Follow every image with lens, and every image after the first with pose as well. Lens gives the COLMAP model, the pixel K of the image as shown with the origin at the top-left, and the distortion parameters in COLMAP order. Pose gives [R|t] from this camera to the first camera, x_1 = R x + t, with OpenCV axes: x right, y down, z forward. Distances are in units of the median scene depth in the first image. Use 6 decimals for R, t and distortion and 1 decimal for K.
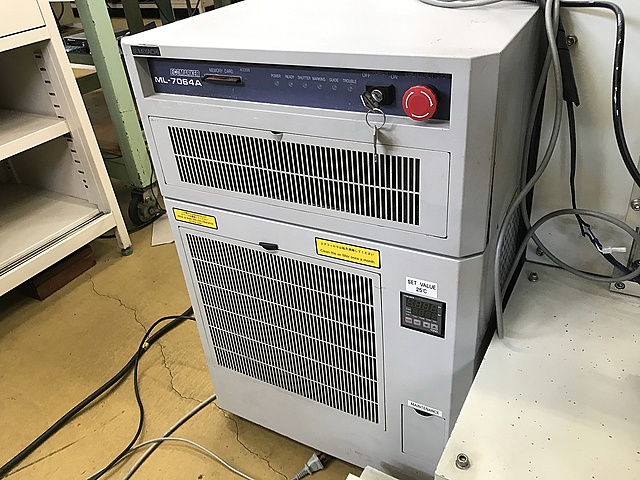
lens RADIAL K [[526.8, 0, 321.1], [0, 526.8, 224.9], [0, 0, 1]] dist [0.008028, 0.009565]
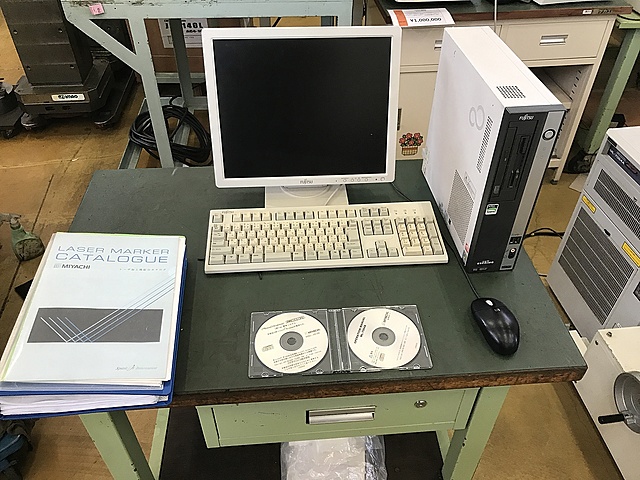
lens RADIAL K [[526.8, 0, 321.1], [0, 526.8, 224.9], [0, 0, 1]] dist [0.008028, 0.009565]
pose [[0.594153, 0.590452, -0.546213, 0.456507], [-0.454850, 0.806707, 0.377274, -0.329570], [0.663396, 0.024286, 0.747874, -1.799859]]
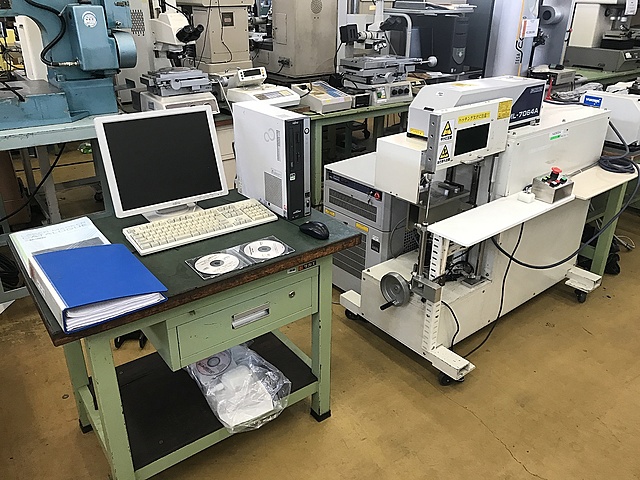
lens RADIAL K [[526.8, 0, 321.1], [0, 526.8, 224.9], [0, 0, 1]] dist [0.008028, 0.009565]
pose [[0.929633, 0.234711, -0.284064, 0.921673], [-0.260994, 0.963600, -0.057948, 0.359138], [0.260123, 0.128009, 0.957053, -3.030021]]
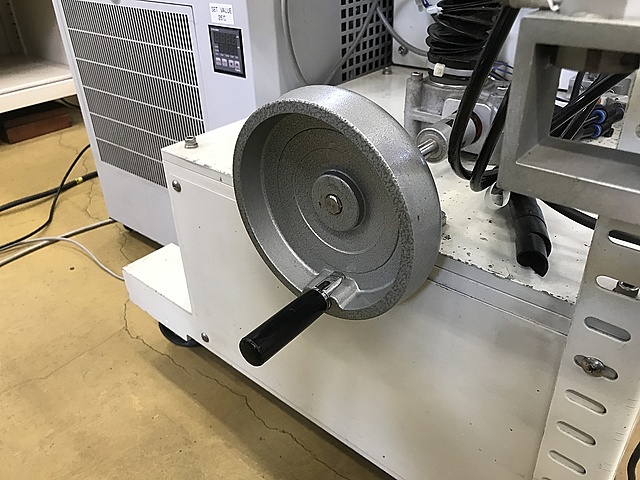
lens RADIAL K [[526.8, 0, 321.1], [0, 526.8, 224.9], [0, 0, 1]] dist [0.008028, 0.009565]
pose [[0.981559, 0.140577, -0.129537, 0.535818], [-0.140846, 0.990006, 0.007125, 0.458370], [0.129244, 0.011251, 0.991549, 0.058116]]
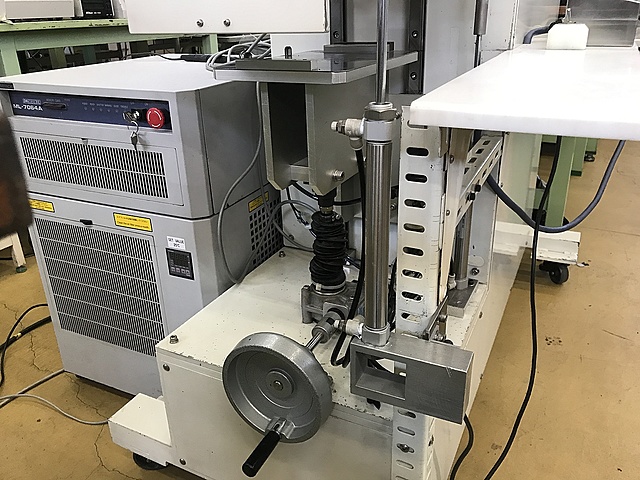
lens RADIAL K [[526.8, 0, 321.1], [0, 526.8, 224.9], [0, 0, 1]] dist [0.008028, 0.009565]
pose [[0.996083, 0.031572, 0.082597, 0.464502], [-0.019353, 0.989278, -0.144753, 0.270330], [-0.086282, 0.142588, 0.986014, -0.524744]]
